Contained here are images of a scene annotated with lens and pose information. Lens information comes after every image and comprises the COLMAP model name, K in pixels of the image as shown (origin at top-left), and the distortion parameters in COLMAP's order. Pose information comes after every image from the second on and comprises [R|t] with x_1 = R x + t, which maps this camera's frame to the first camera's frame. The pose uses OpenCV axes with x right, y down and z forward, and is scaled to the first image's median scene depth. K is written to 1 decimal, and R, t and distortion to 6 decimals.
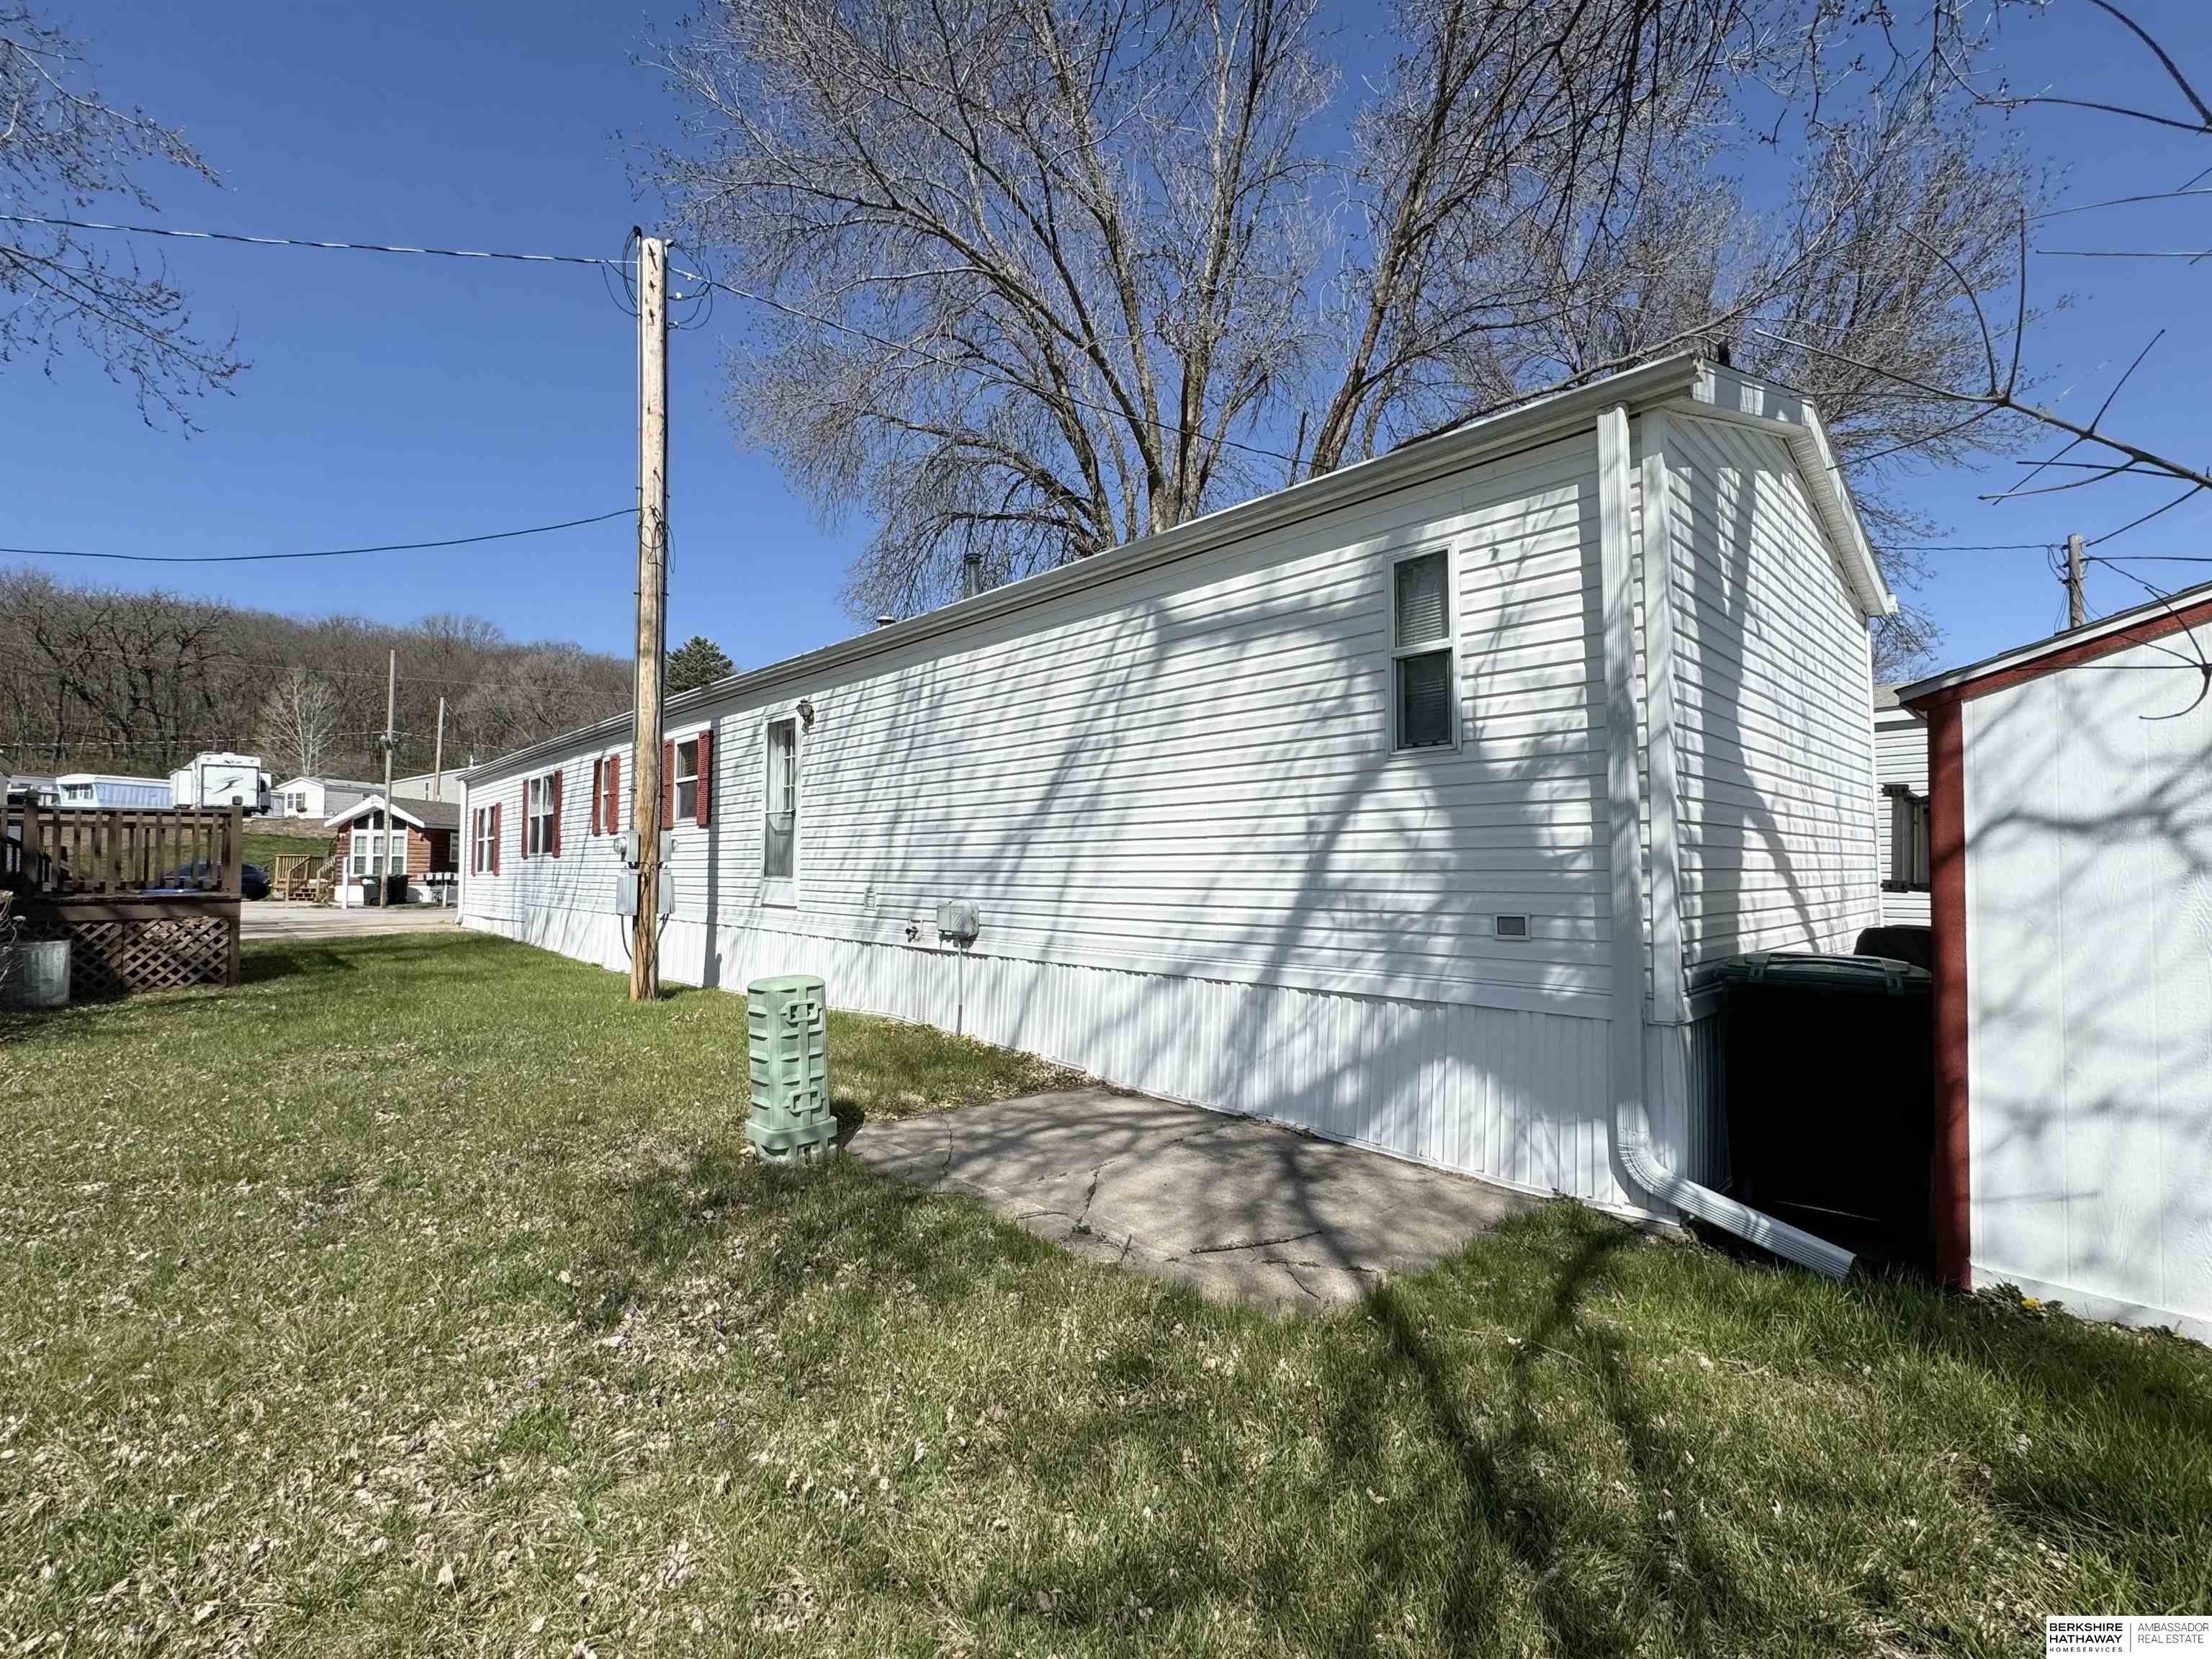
lens RADIAL K [[946.8, 0, 1107.8], [0, 946.8, 832.6], [0, 0, 1]] dist [-0.003215, 0.000638]
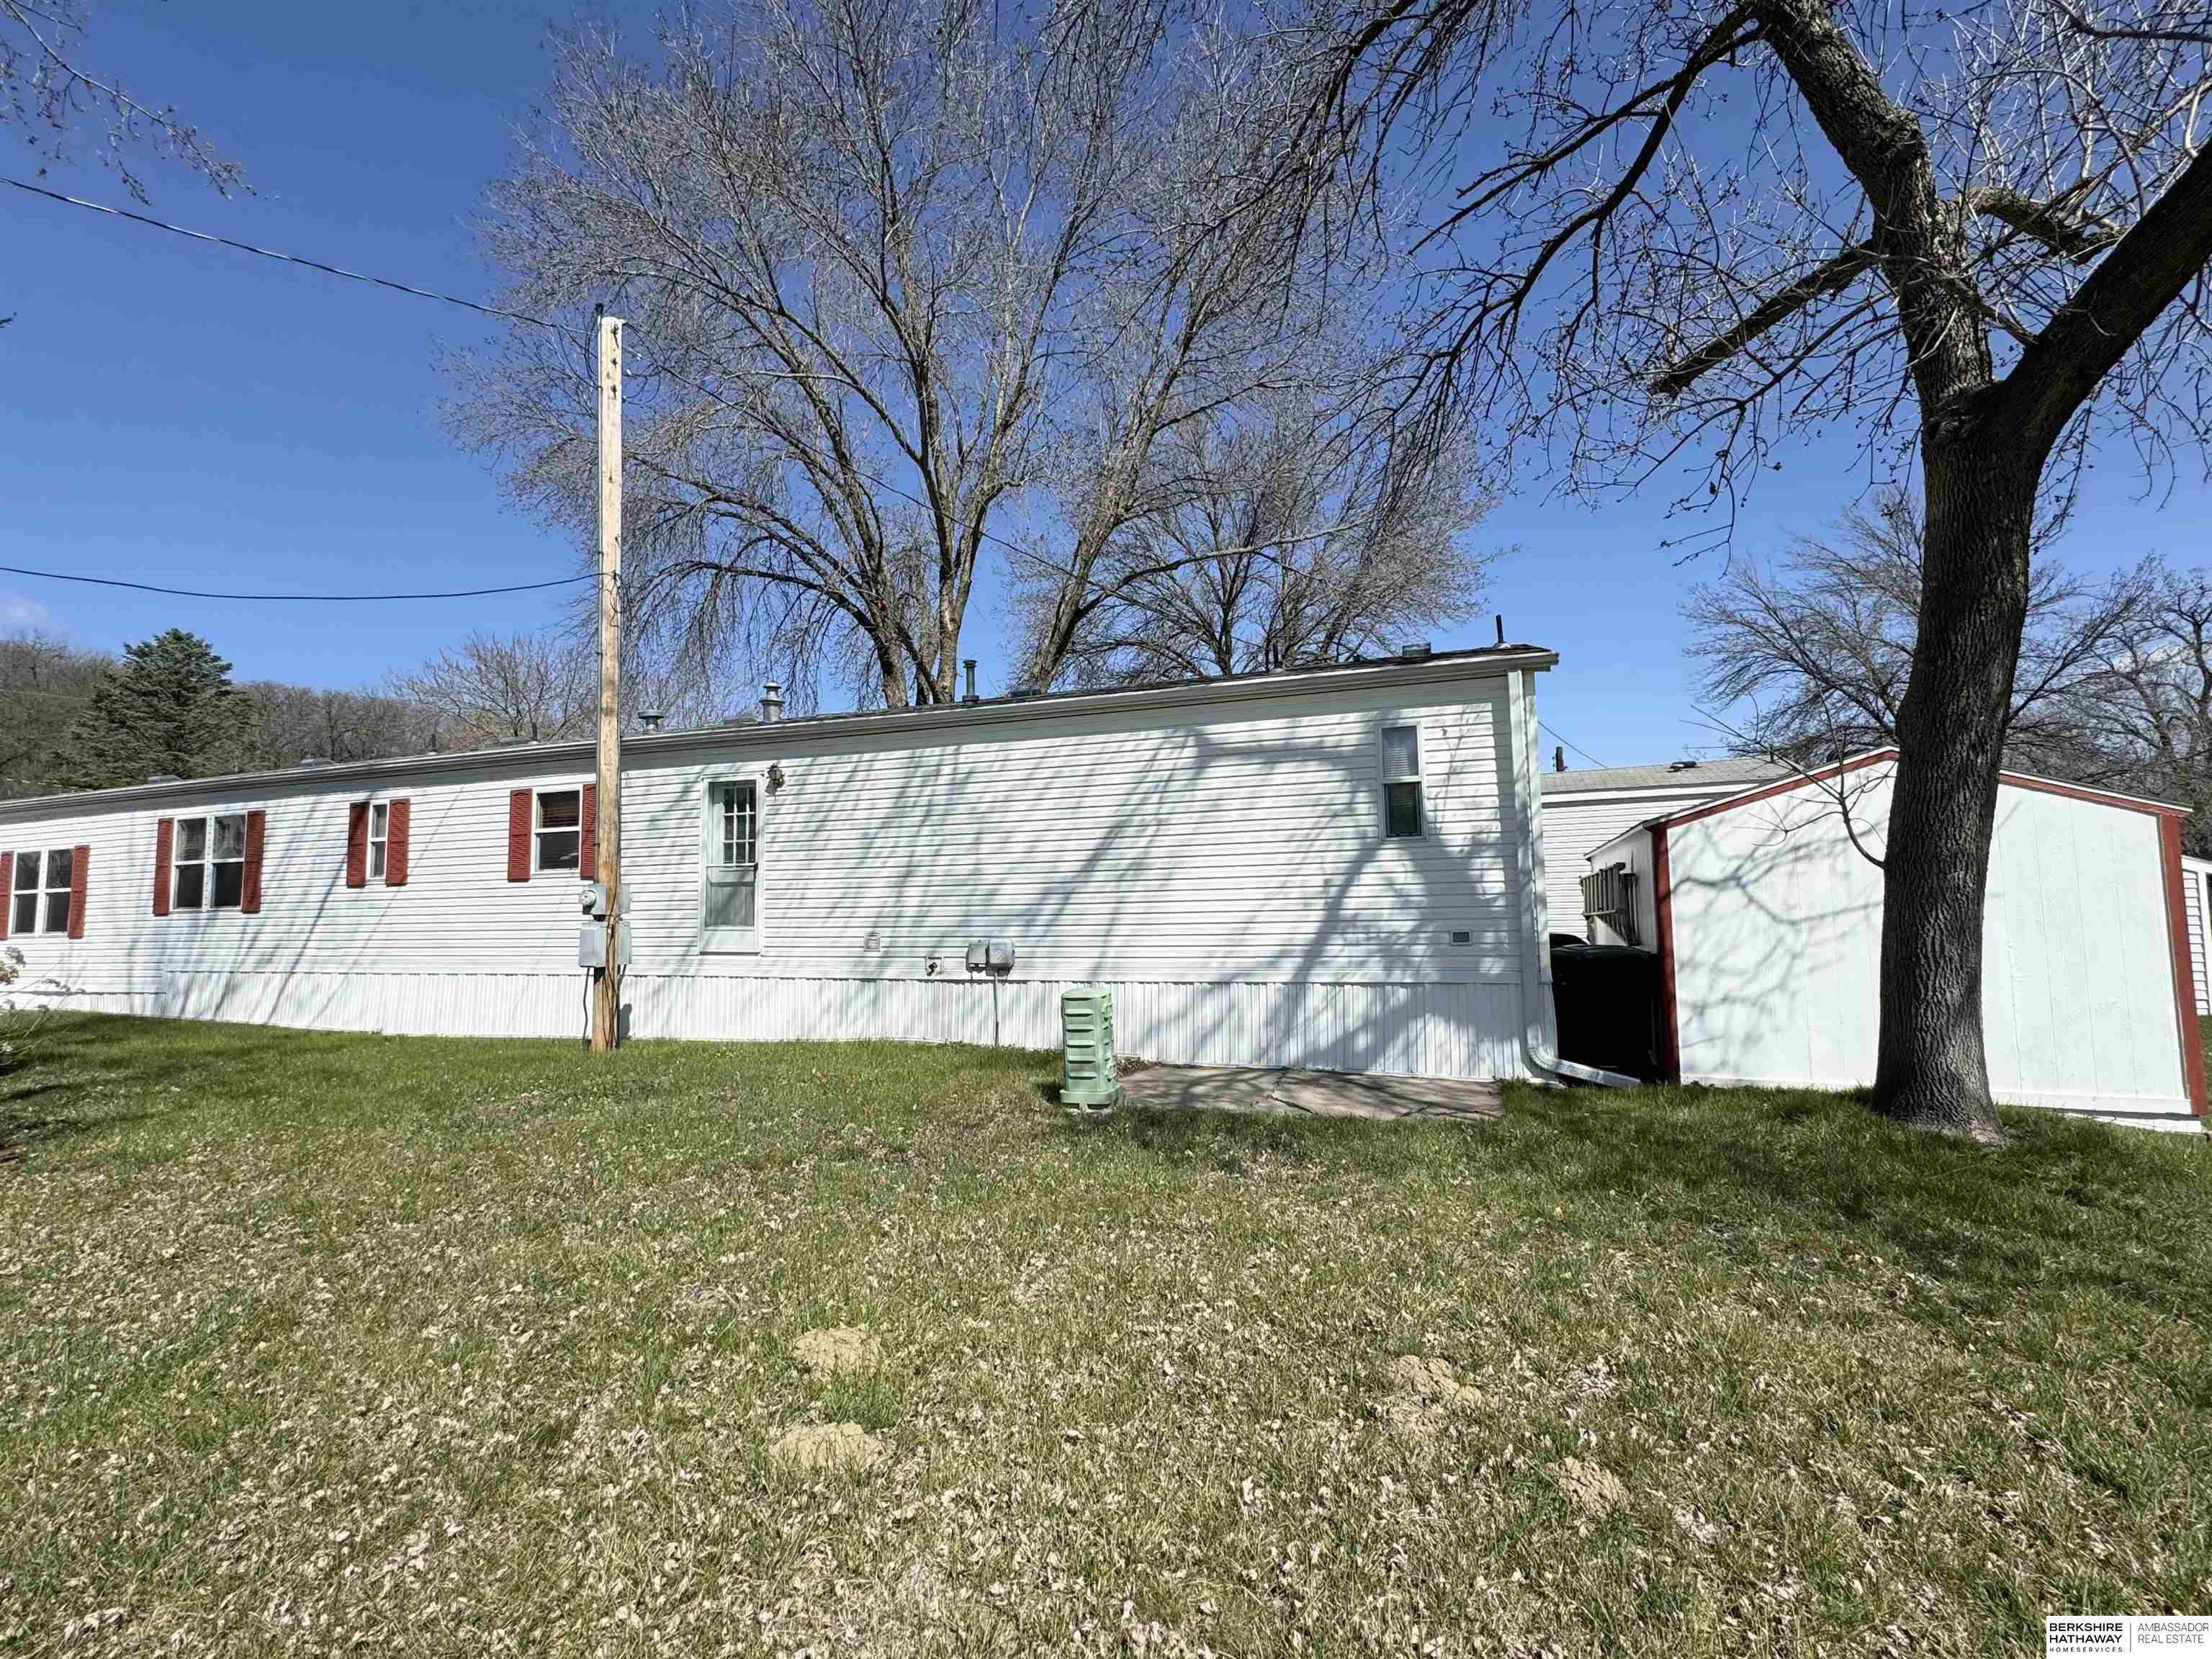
lens RADIAL K [[946.8, 0, 1100.9], [0, 946.8, 834.3], [0, 0, 1]] dist [-0.003215, 0.000638]
pose [[0.900257, 0.018737, 0.434955, -0.829984], [0.001320, 0.998951, -0.045766, -0.014121], [-0.435356, 0.041775, 0.899289, -0.287815]]
